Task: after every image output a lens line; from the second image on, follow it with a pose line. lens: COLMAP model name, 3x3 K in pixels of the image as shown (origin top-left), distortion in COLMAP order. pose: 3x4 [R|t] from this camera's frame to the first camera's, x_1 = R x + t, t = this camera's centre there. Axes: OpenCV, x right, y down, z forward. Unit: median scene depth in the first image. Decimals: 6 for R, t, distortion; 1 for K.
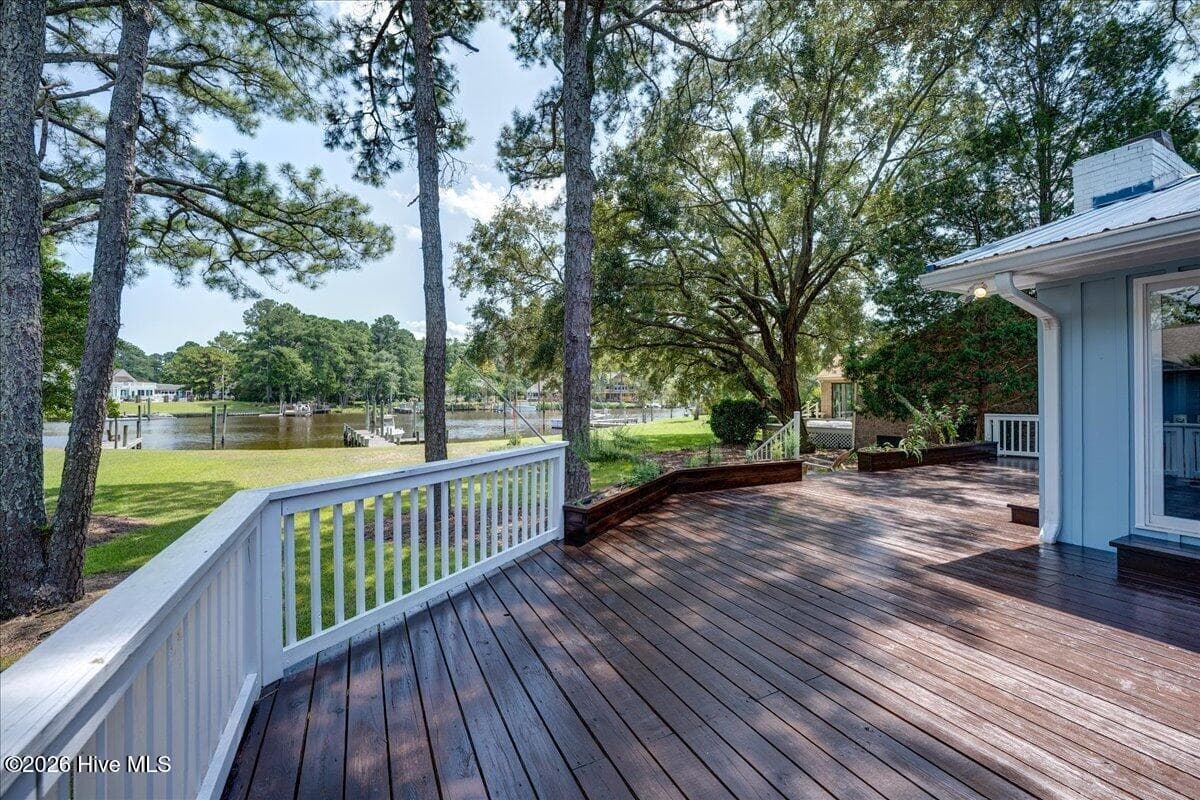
lens RADIAL K [[482.3, 0, 599.5], [0, 482.3, 391.5], [0, 0, 1]] dist [-0.001374, 0.001210]
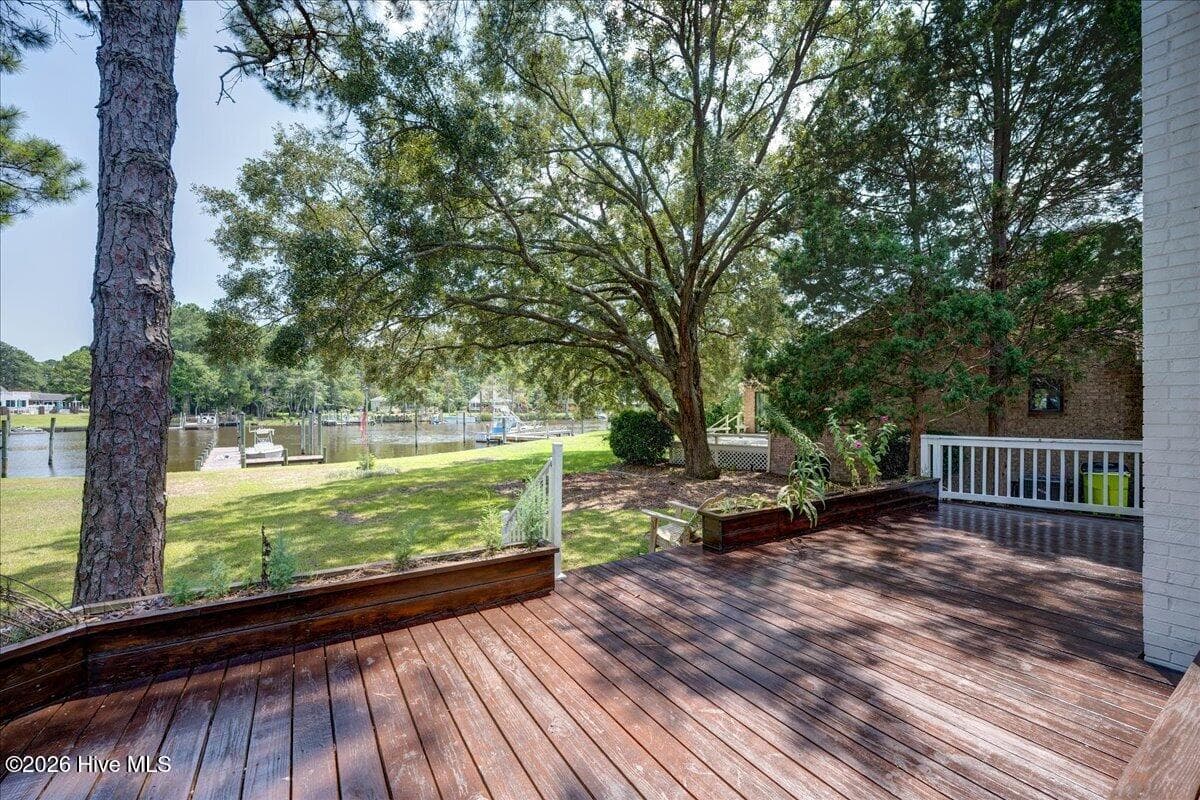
lens RADIAL K [[482.3, 0, 597.2], [0, 482.3, 406.5], [0, 0, 1]] dist [-0.001374, 0.001210]
pose [[0.996415, -0.000372, 0.084598, 0.173718], [-0.000388, 0.999960, 0.008969, 0.001003], [-0.084598, -0.008969, 0.996375, 0.218868]]
